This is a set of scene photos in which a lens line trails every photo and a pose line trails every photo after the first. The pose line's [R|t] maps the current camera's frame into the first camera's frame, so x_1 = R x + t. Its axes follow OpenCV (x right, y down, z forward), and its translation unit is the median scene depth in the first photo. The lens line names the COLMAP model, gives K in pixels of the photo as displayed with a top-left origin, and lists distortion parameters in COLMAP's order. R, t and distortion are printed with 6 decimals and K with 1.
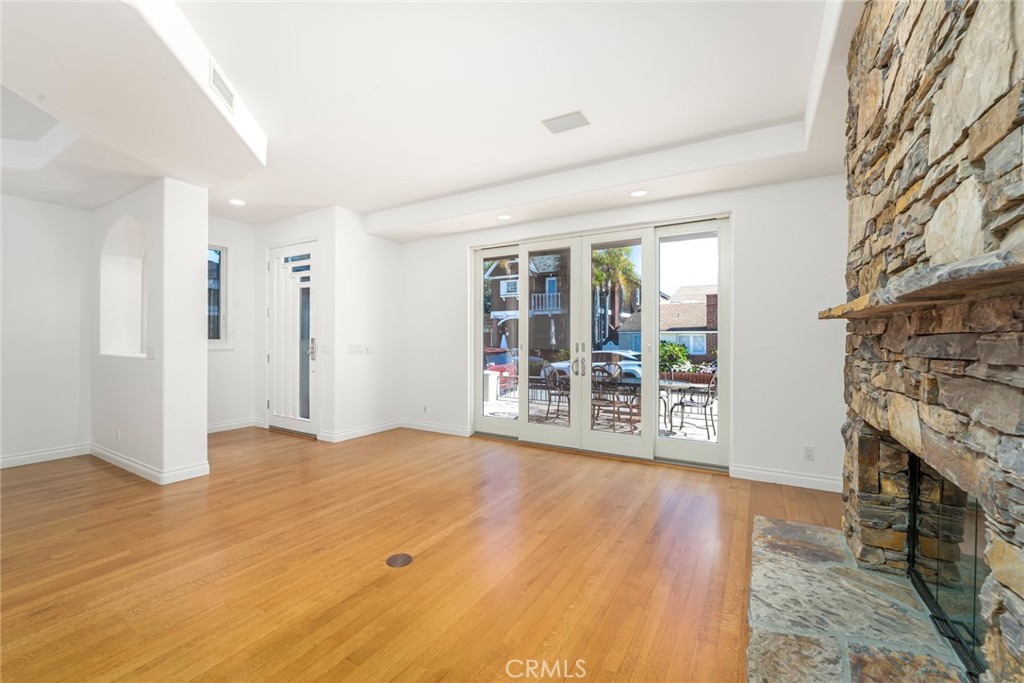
lens RADIAL K [[425.6, 0, 512.1], [0, 425.6, 336.0], [0, 0, 1]] dist [-0.012413, -0.000010]
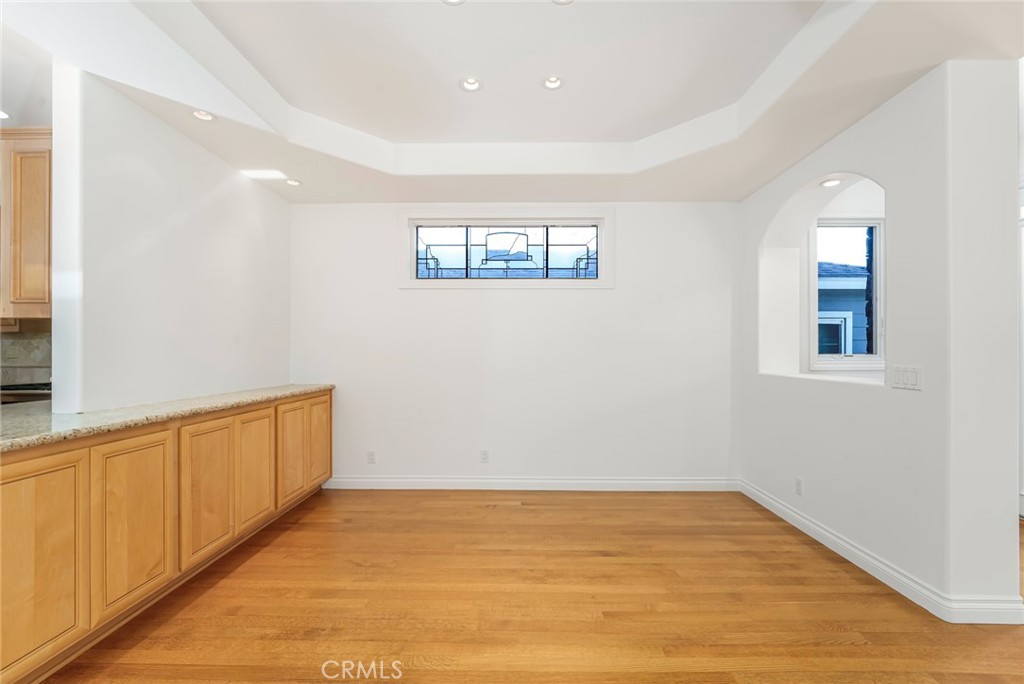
lens RADIAL K [[416.9, 0, 513.6], [0, 416.9, 351.6], [0, 0, 1]] dist [-0.015722, 0.000005]
pose [[0.497673, -0.005833, -0.867345, -1.231737], [0.003215, 0.999983, -0.004880, 0.009524], [0.867359, -0.000361, 0.497683, 0.473314]]
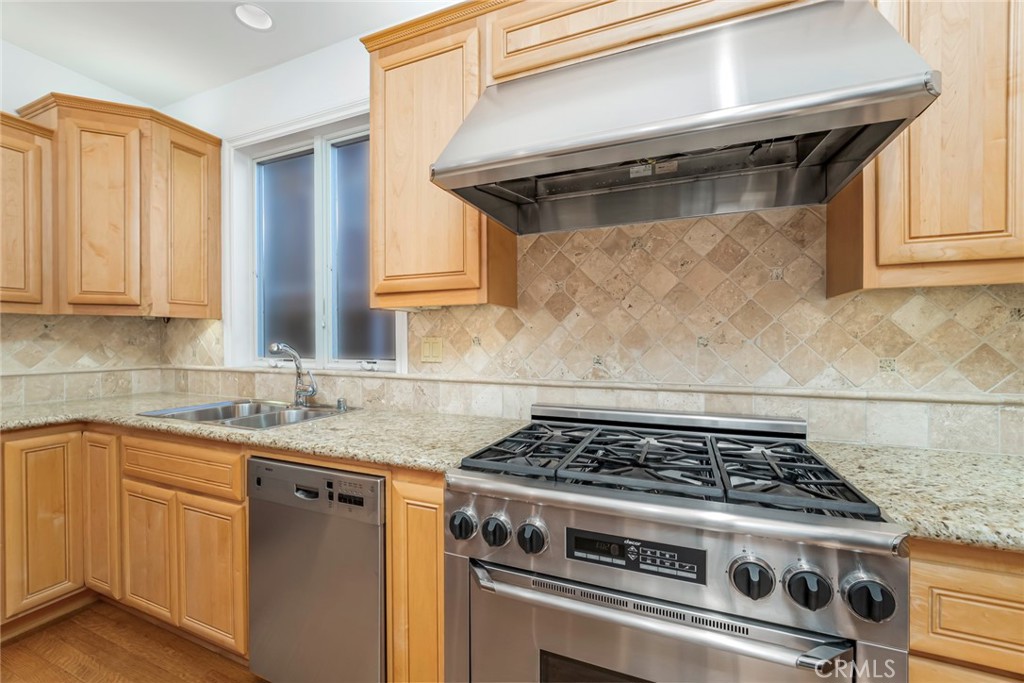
lens RADIAL K [[411.8, 0, 513.3], [0, 411.8, 344.9], [0, 0, 1]] dist [-0.015165, 0.000062]
pose [[0.144352, 0.006110, -0.989508, -3.186221], [0.004380, 0.999967, 0.006814, -0.023989], [0.989517, -0.005318, 0.144321, -0.615052]]
